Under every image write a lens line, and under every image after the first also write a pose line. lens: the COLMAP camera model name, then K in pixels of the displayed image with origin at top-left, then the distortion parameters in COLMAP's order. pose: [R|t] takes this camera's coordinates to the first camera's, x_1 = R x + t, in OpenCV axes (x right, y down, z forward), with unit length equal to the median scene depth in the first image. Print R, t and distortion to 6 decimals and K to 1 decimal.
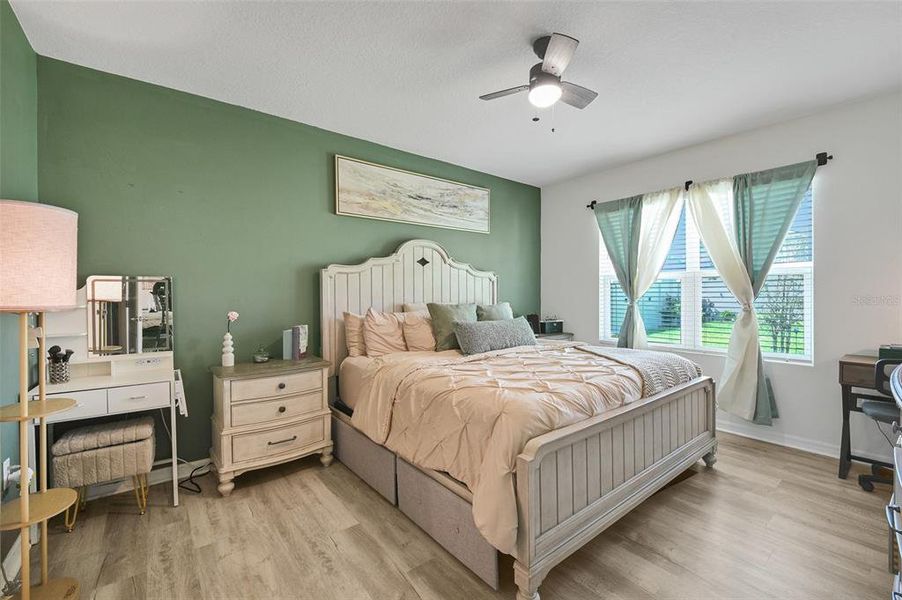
lens RADIAL K [[370.5, 0, 449.3], [0, 370.5, 299.8], [0, 0, 1]] dist [-0.011182, -0.003984]
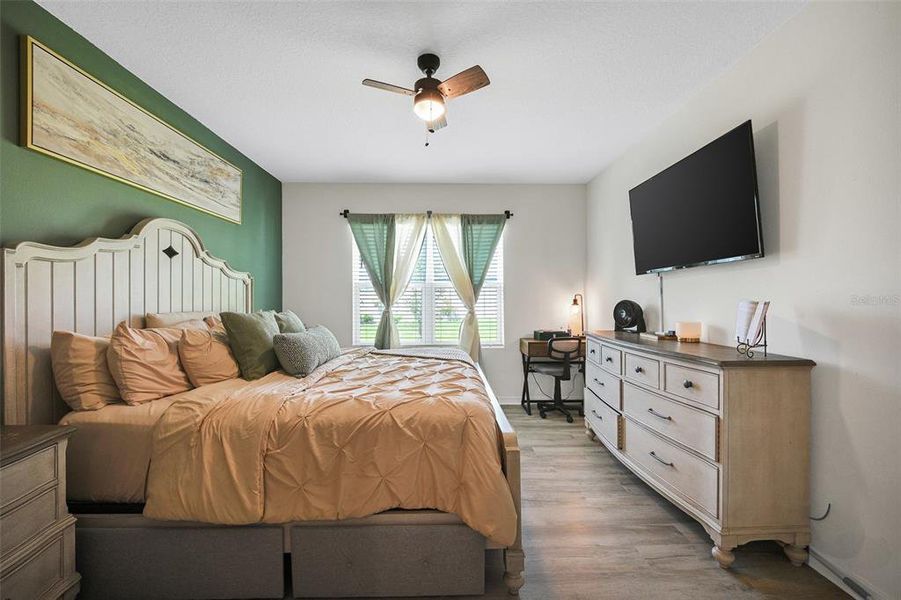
lens RADIAL K [[370.1, 0, 453.9], [0, 370.1, 299.5], [0, 0, 1]] dist [-0.011182, -0.003984]
pose [[0.601615, 0.006338, 0.798761, -0.326185], [0.009127, 0.999849, -0.014808, -0.001244], [-0.798734, 0.016199, 0.601466, 0.198357]]
